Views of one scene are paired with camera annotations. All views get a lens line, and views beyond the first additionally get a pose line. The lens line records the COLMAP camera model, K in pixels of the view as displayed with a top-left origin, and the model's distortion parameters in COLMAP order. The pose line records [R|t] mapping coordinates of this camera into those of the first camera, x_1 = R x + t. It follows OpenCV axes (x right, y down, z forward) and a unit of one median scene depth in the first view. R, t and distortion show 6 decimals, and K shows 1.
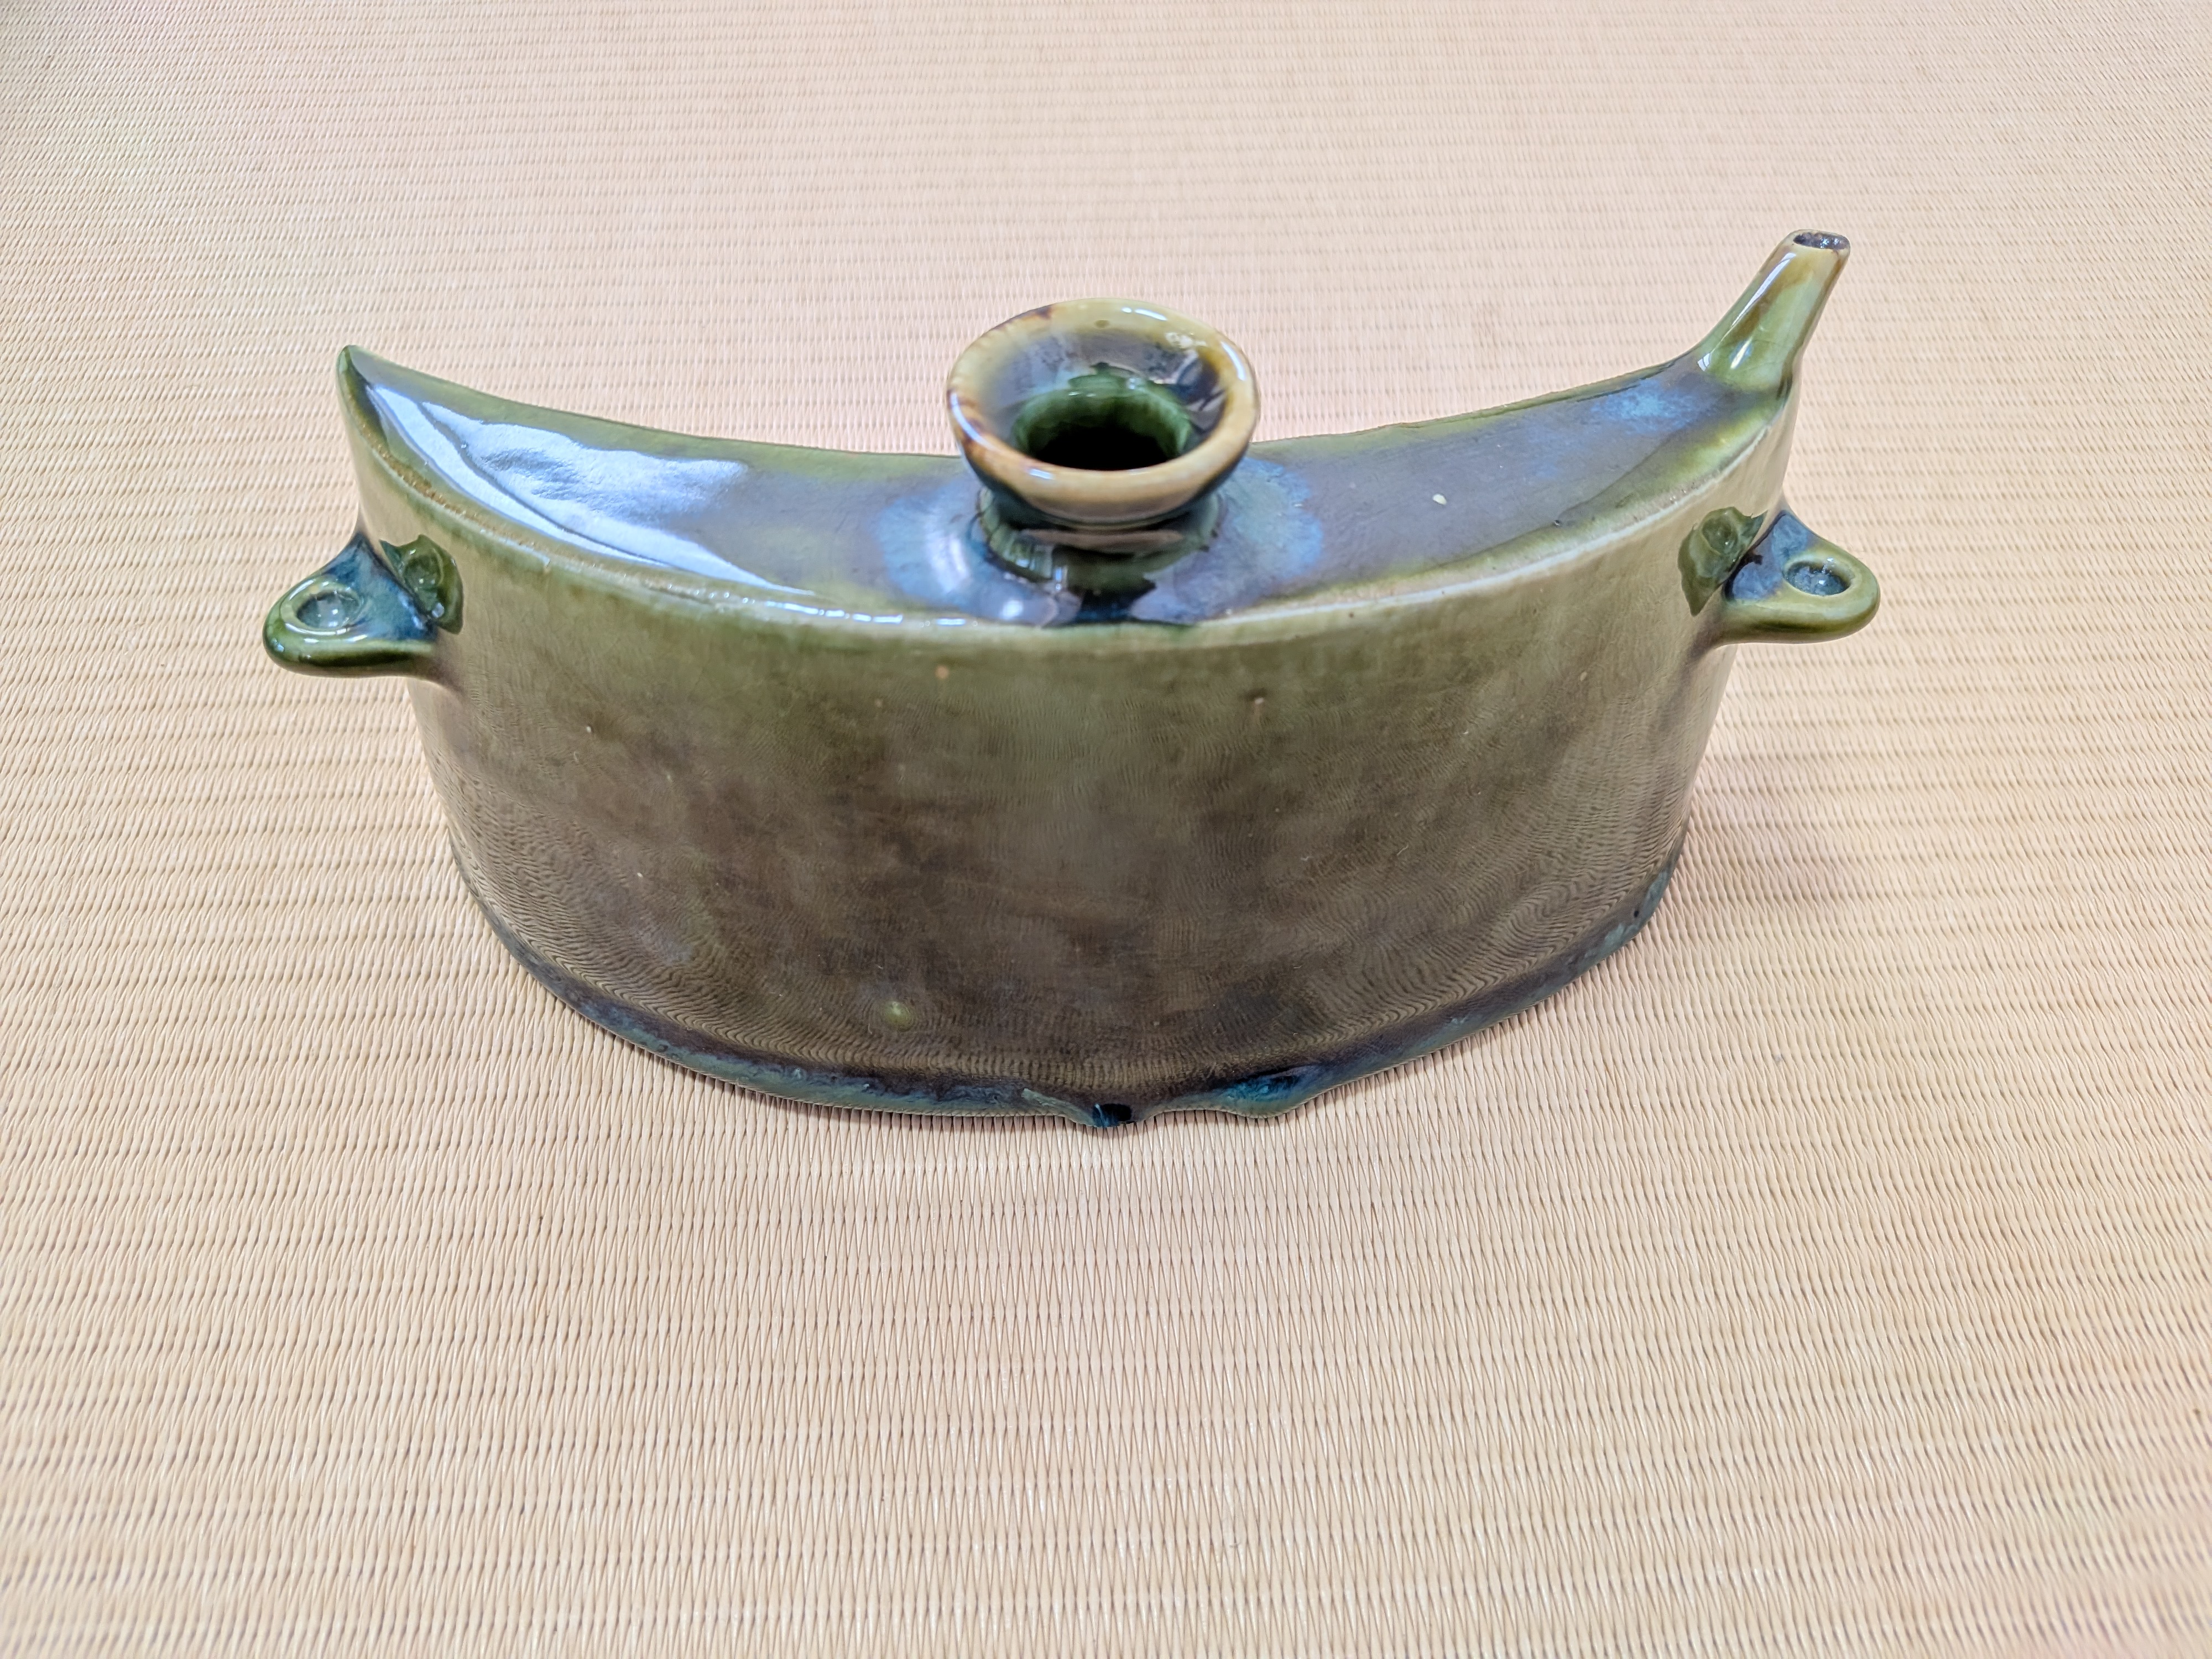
lens RADIAL K [[1541.4, 0, 1106.0], [0, 1541.4, 829.5], [0, 0, 1]] dist [0.137590, -0.188185]
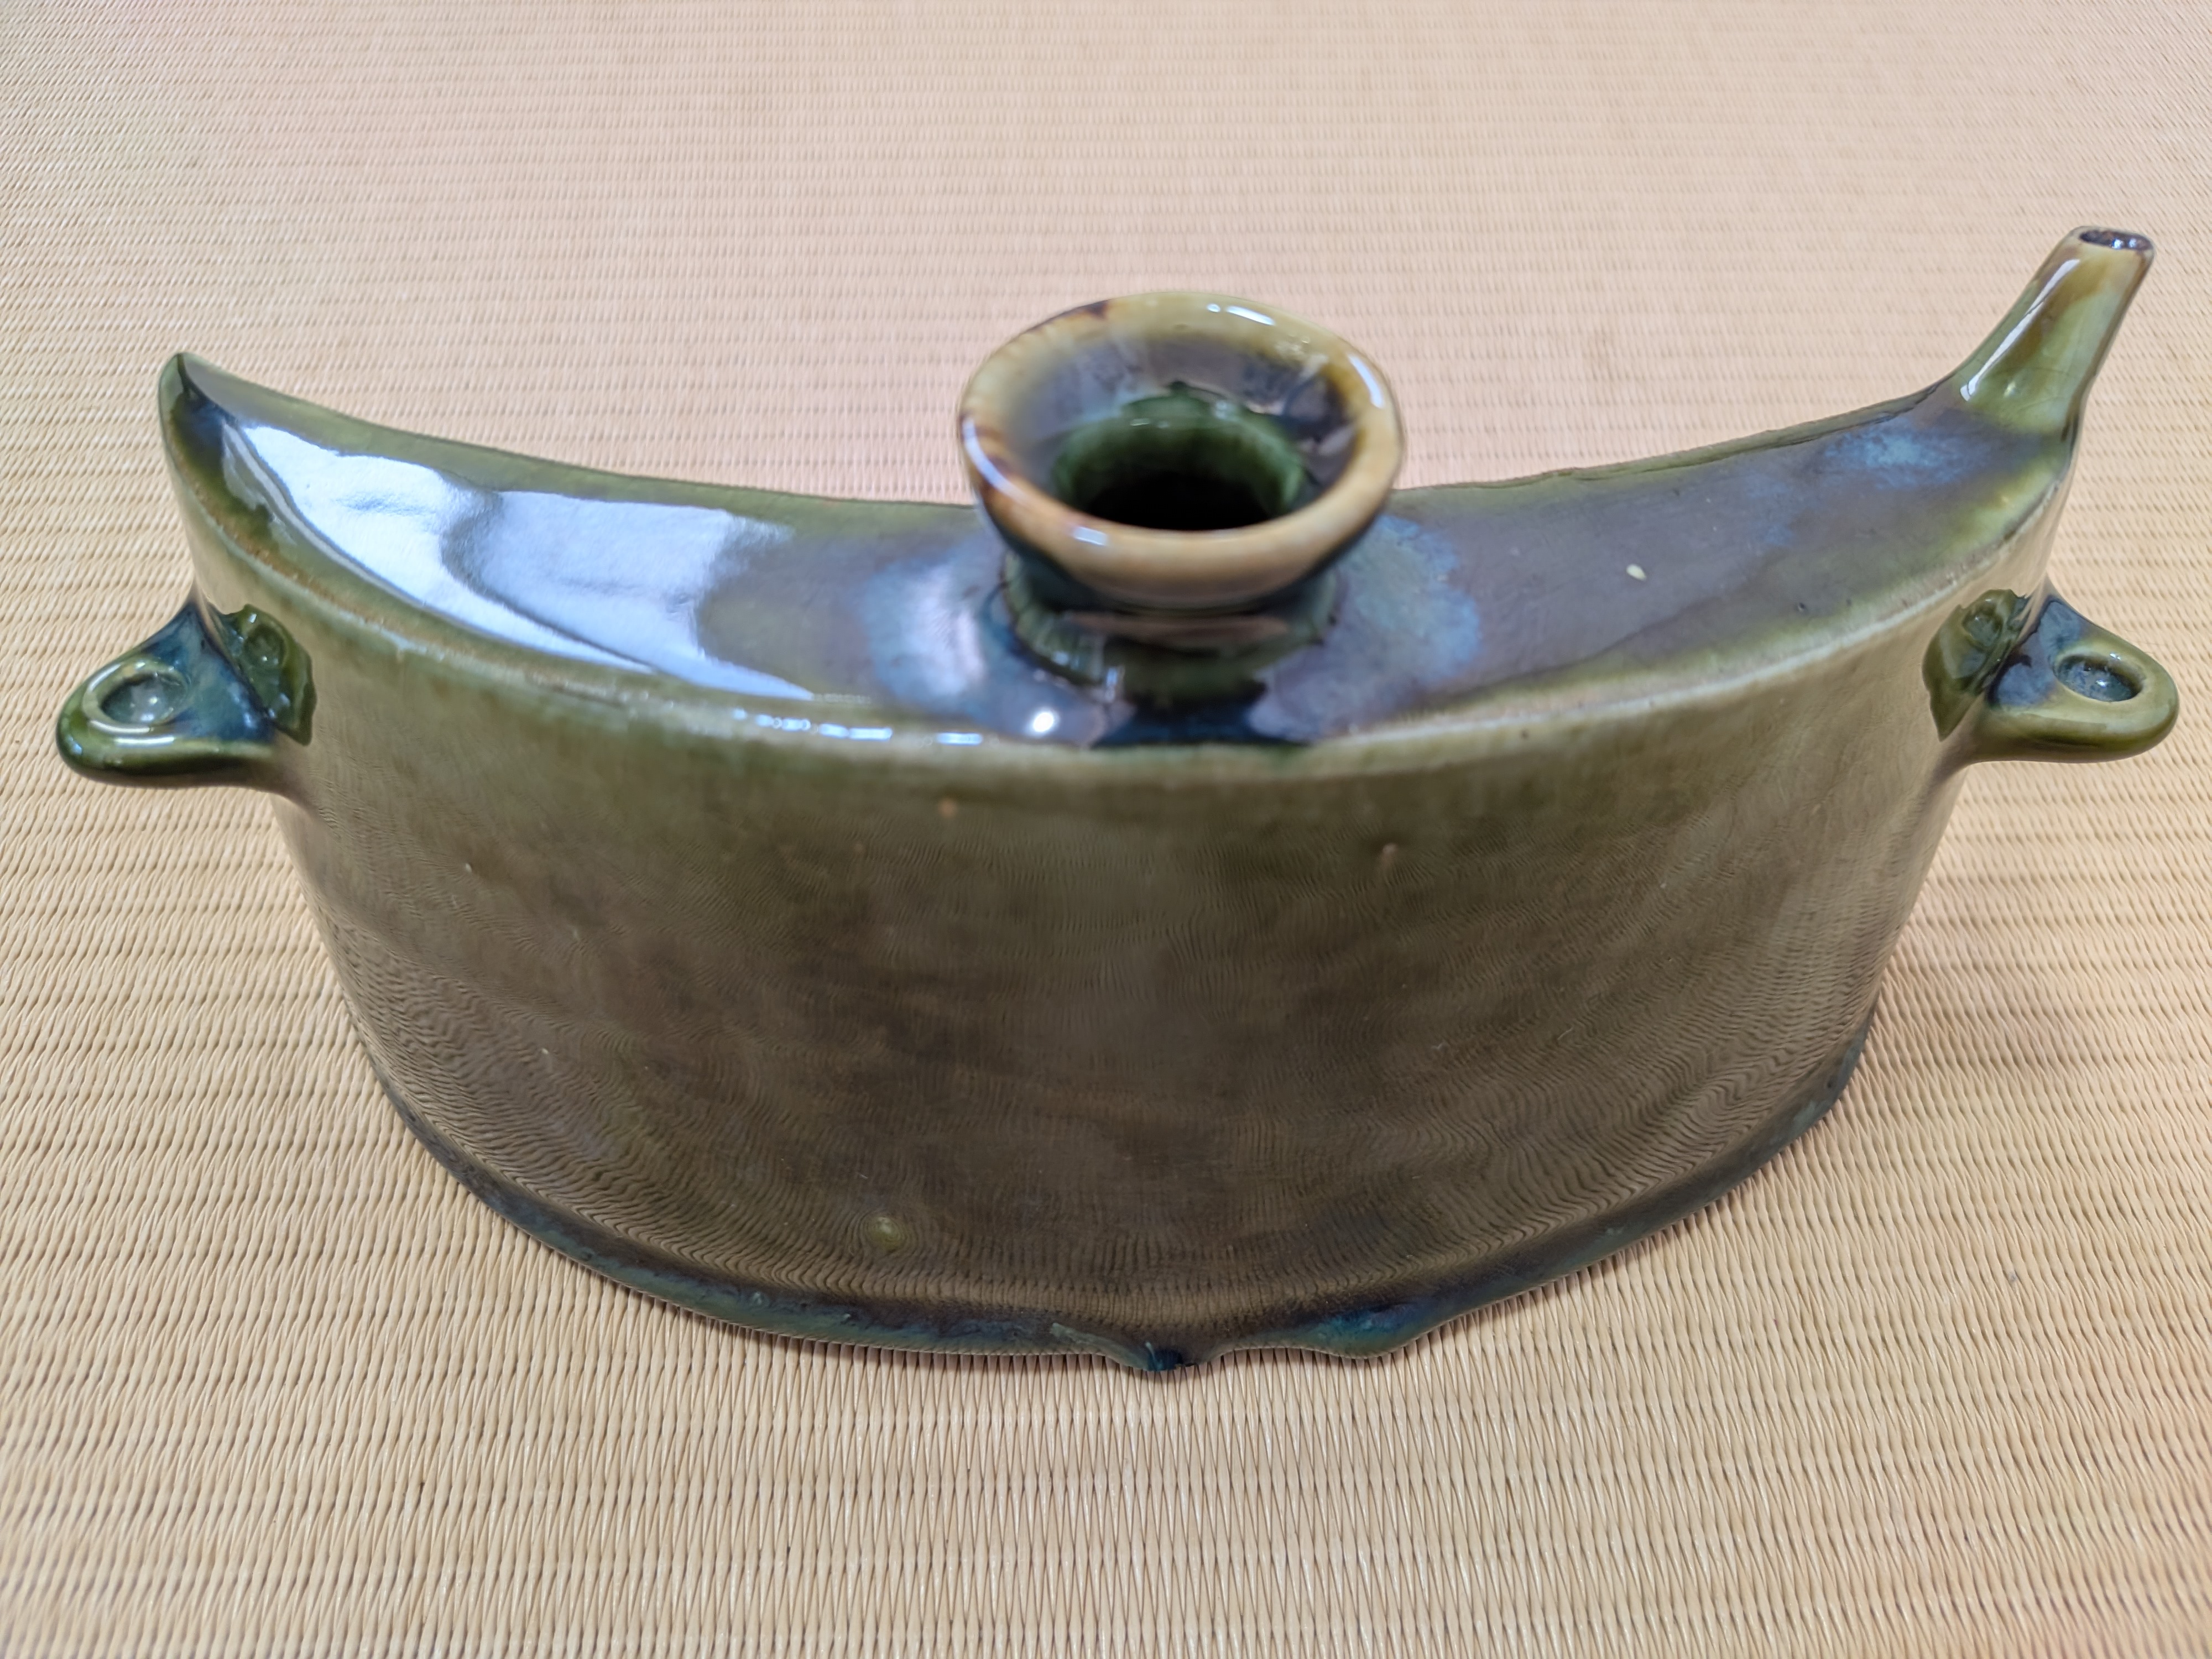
lens RADIAL K [[1547.5, 0, 1143.2], [0, 1547.5, 823.6], [0, 0, 1]] dist [0.087750, -0.112379]
pose [[0.999920, 0.011157, 0.005996, -0.015587], [-0.010998, 0.999603, -0.025949, -0.059058], [-0.006283, 0.025881, 0.999645, 0.221841]]
